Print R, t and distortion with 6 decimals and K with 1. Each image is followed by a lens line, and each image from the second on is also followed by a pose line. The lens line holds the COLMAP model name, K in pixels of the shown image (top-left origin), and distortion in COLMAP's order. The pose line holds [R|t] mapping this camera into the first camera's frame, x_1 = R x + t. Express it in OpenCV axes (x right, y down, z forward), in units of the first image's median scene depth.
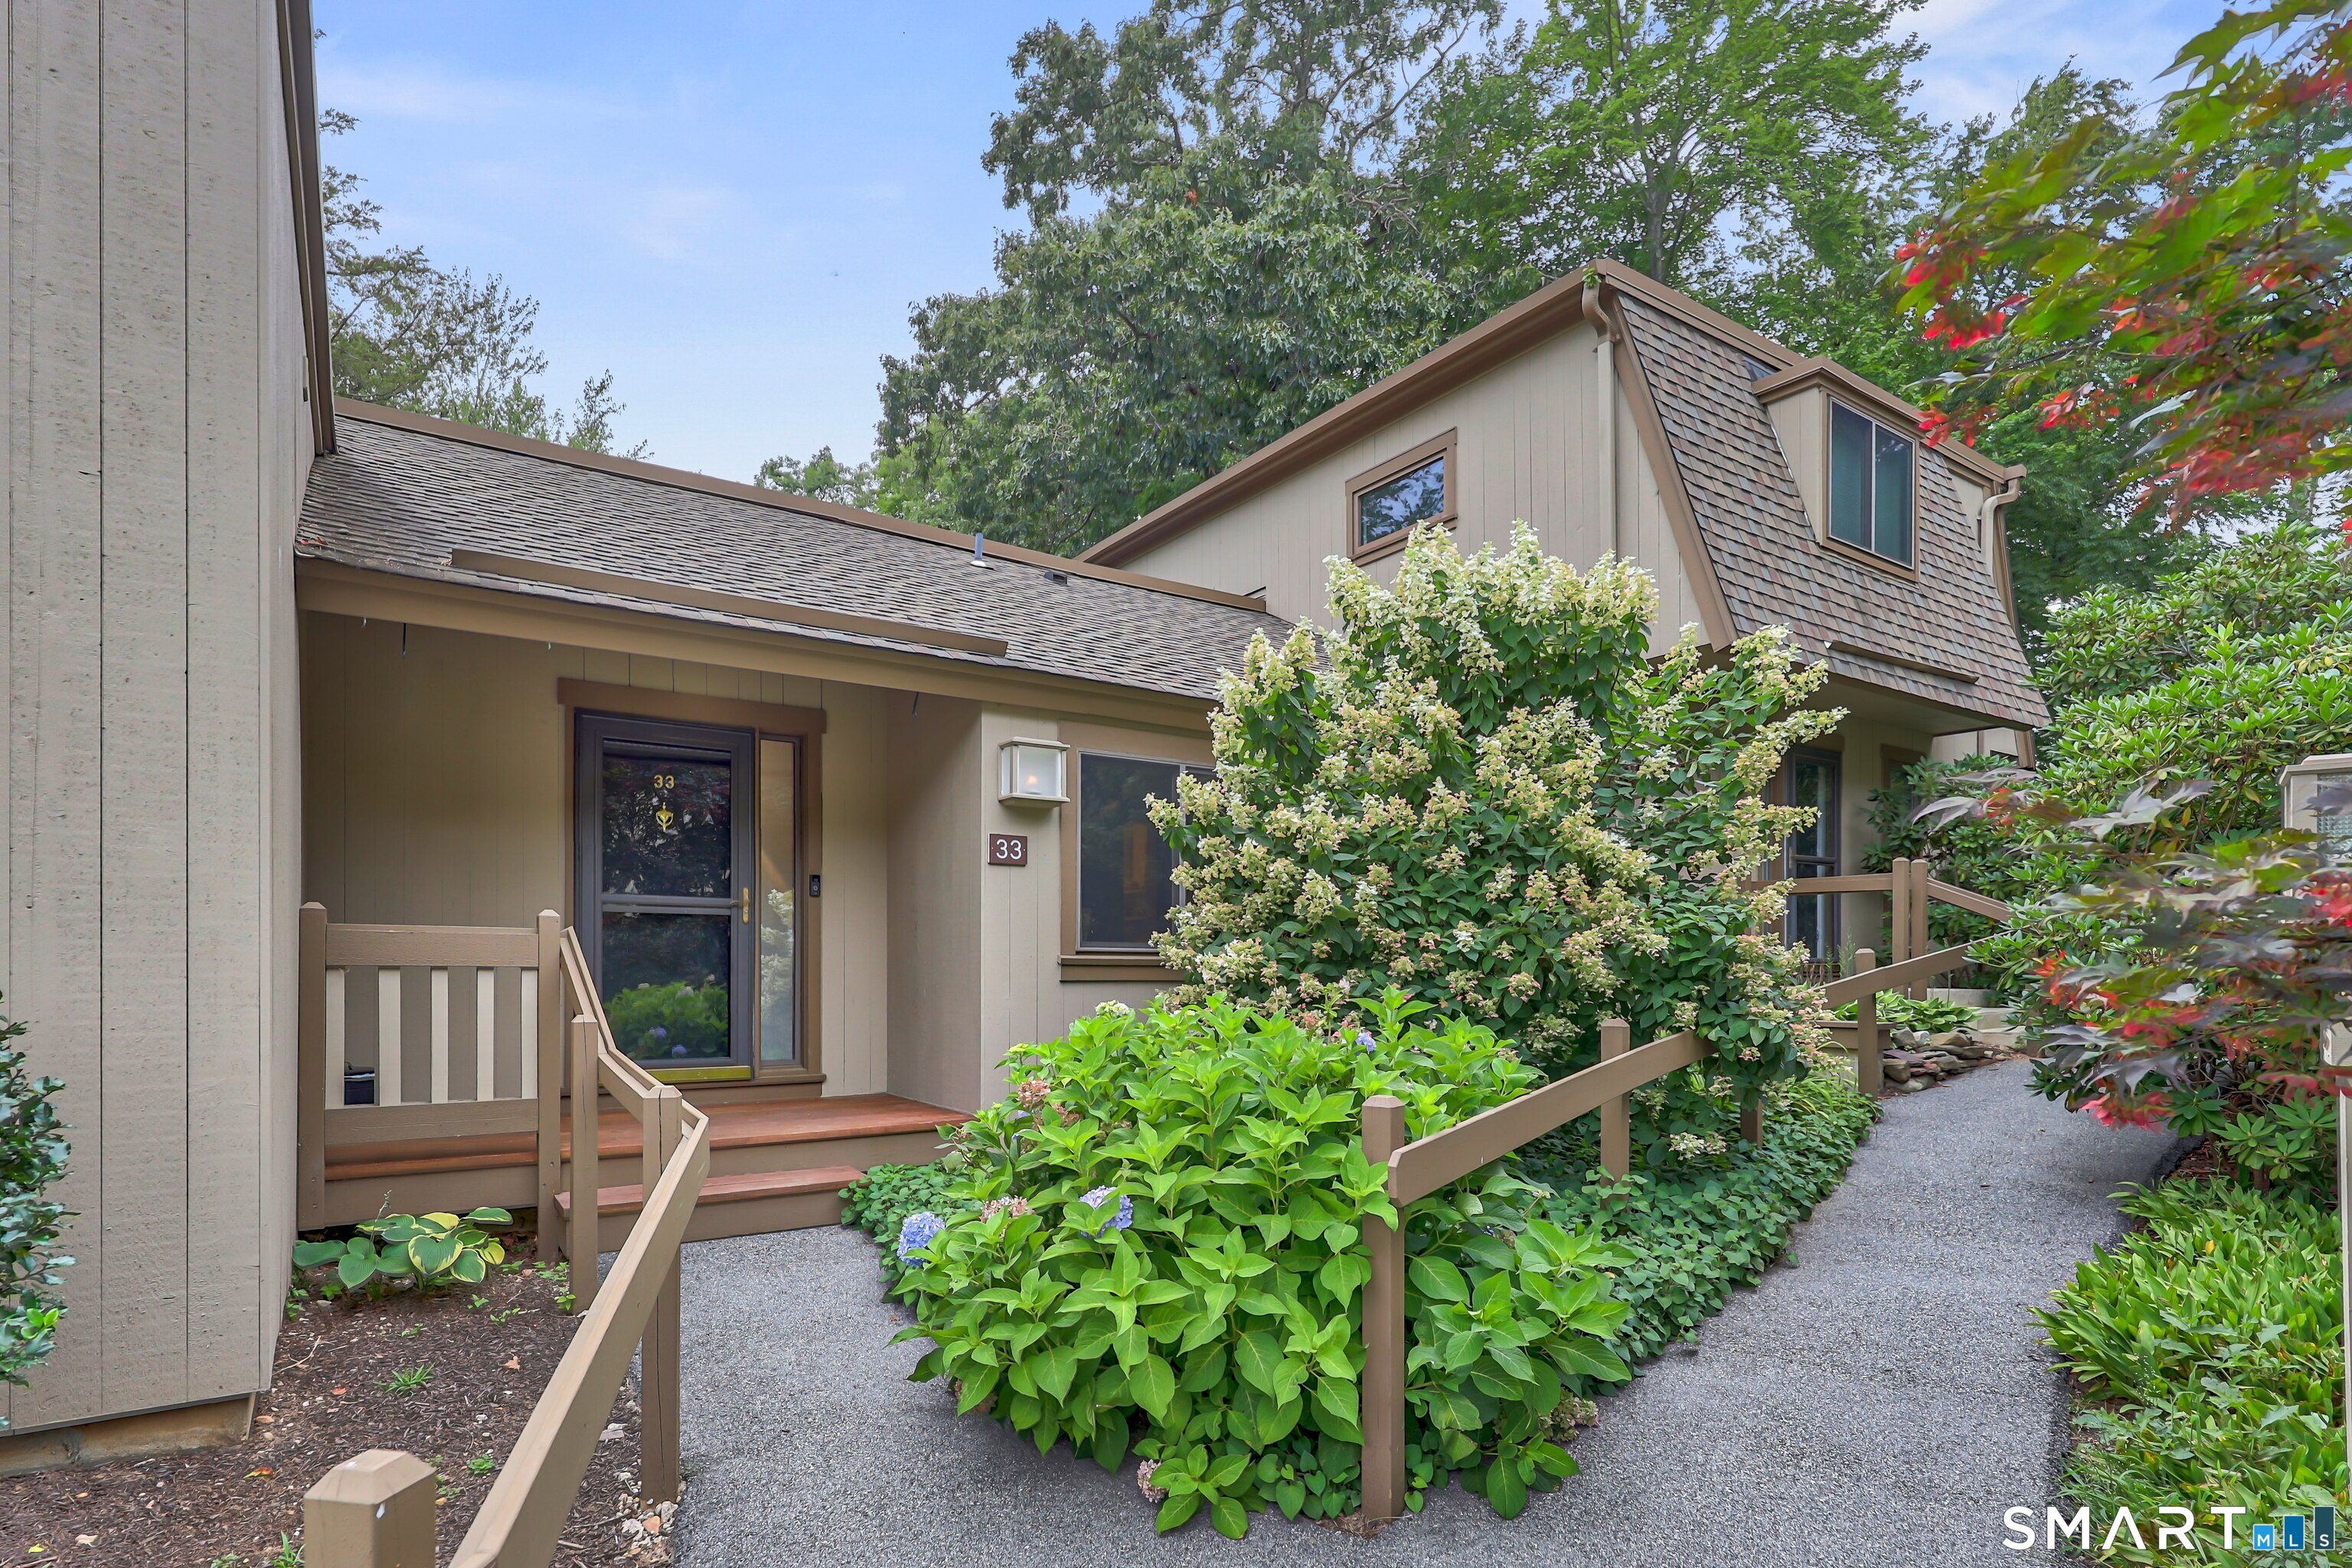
lens RADIAL K [[1138.4, 0, 1096.3], [0, 1138.4, 957.4], [0, 0, 1]] dist [0.007725, 0.000337]
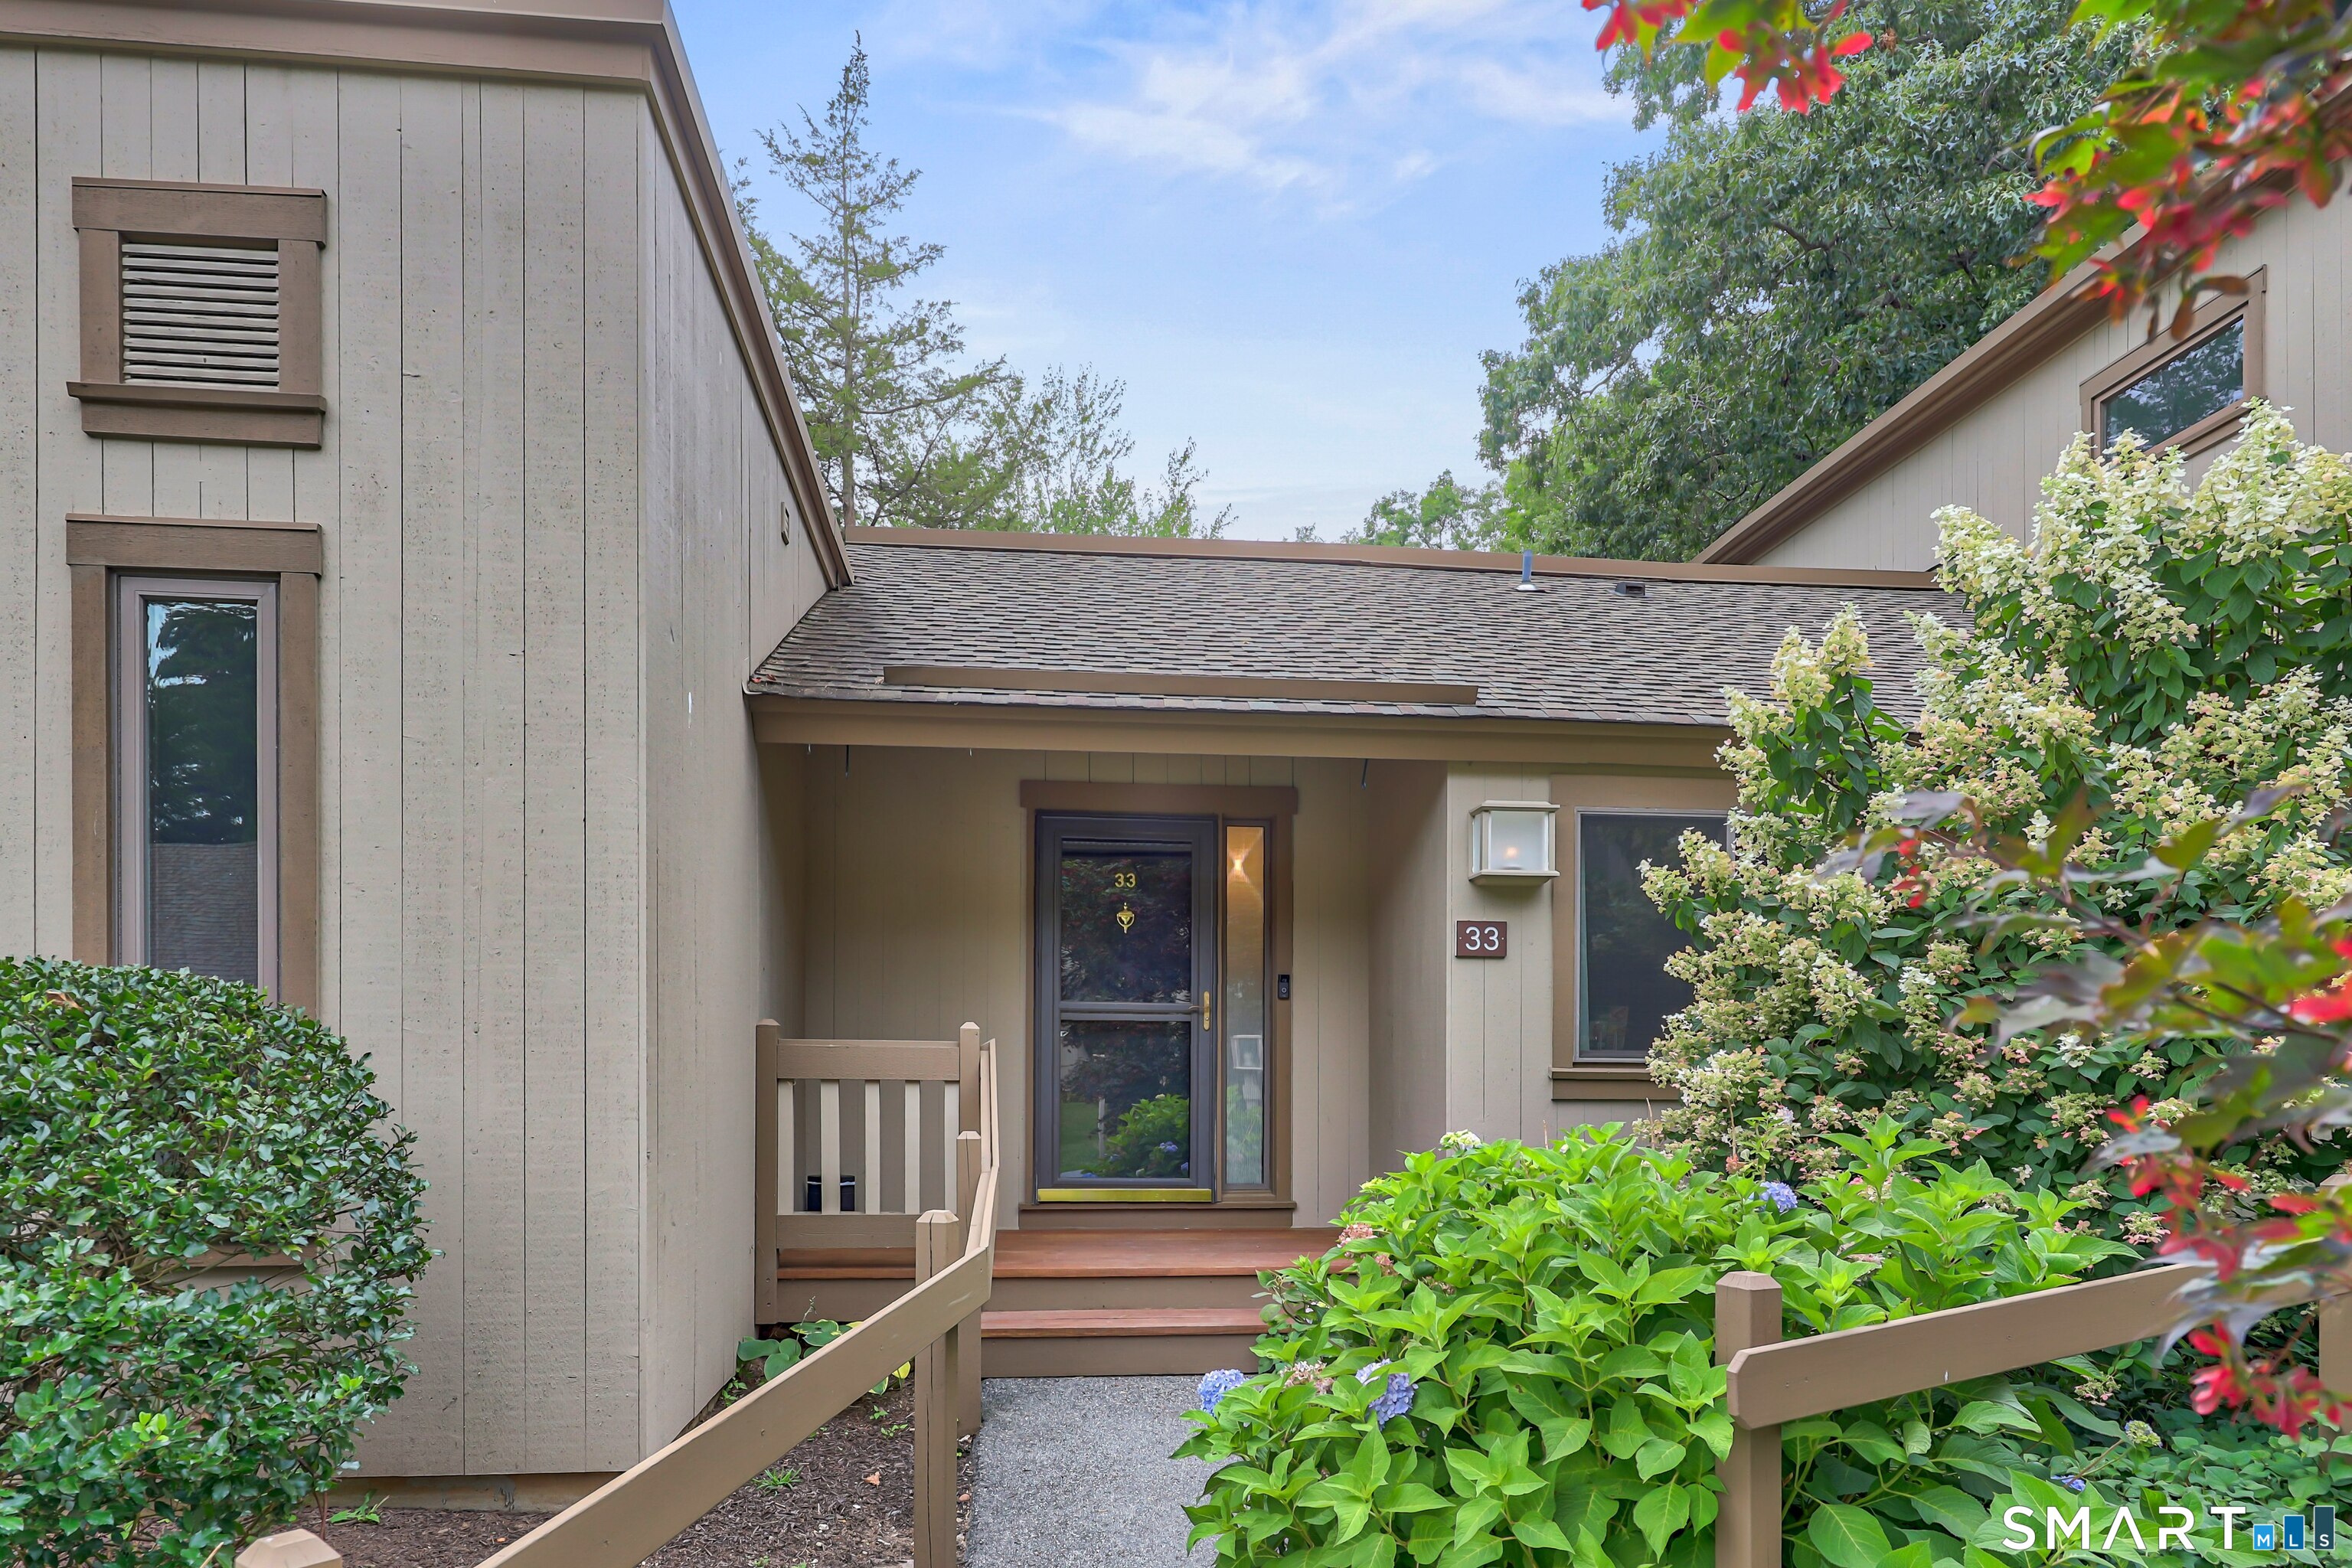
lens RADIAL K [[1328.3, 0, 1168.7], [0, 1328.3, 1072.4], [0, 0, 1]] dist [0.002737, 0.001285]
pose [[0.898272, 0.002812, -0.439431, 0.145433], [0.000335, 0.999975, 0.007084, -0.005672], [0.439440, -0.006510, 0.898248, 0.041901]]
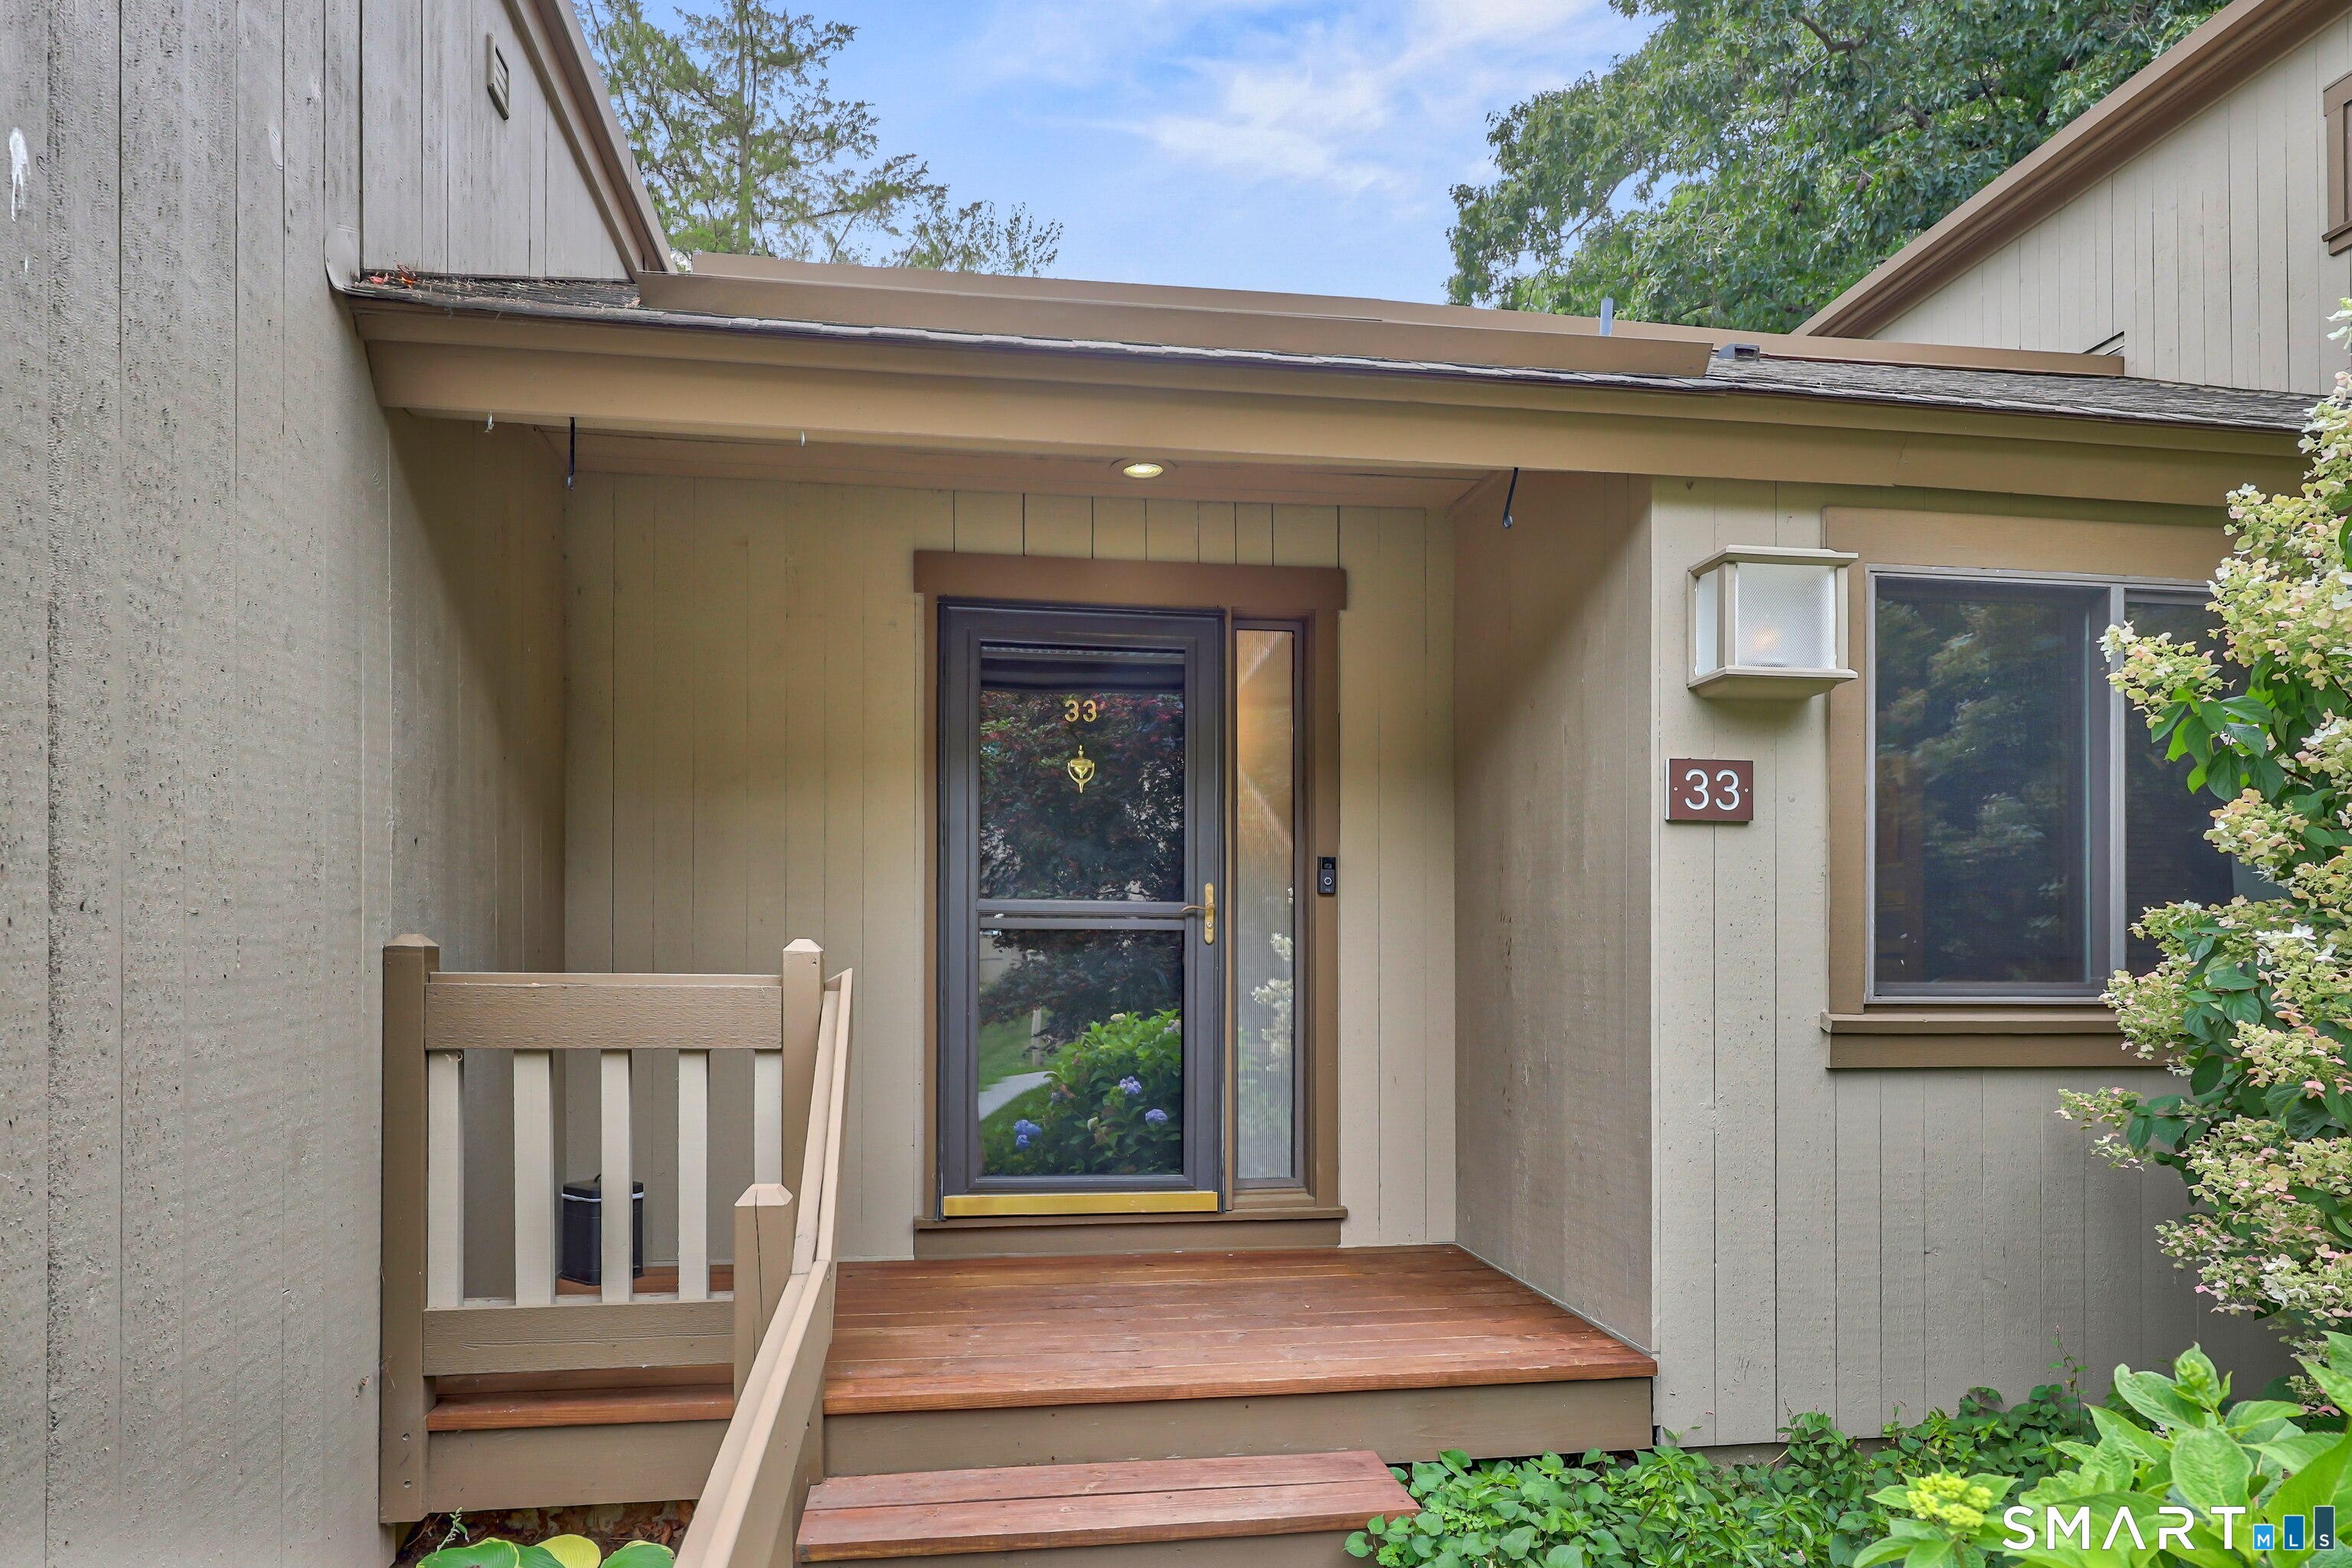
lens RADIAL K [[1298.1, 0, 1158.1], [0, 1298.1, 955.2], [0, 0, 1]] dist [0.001685, 0.000754]
pose [[0.916218, -0.003098, -0.400667, -0.074125], [0.003400, 0.999994, 0.000043, -0.028439], [0.400665, -0.001402, 0.916224, 0.429976]]
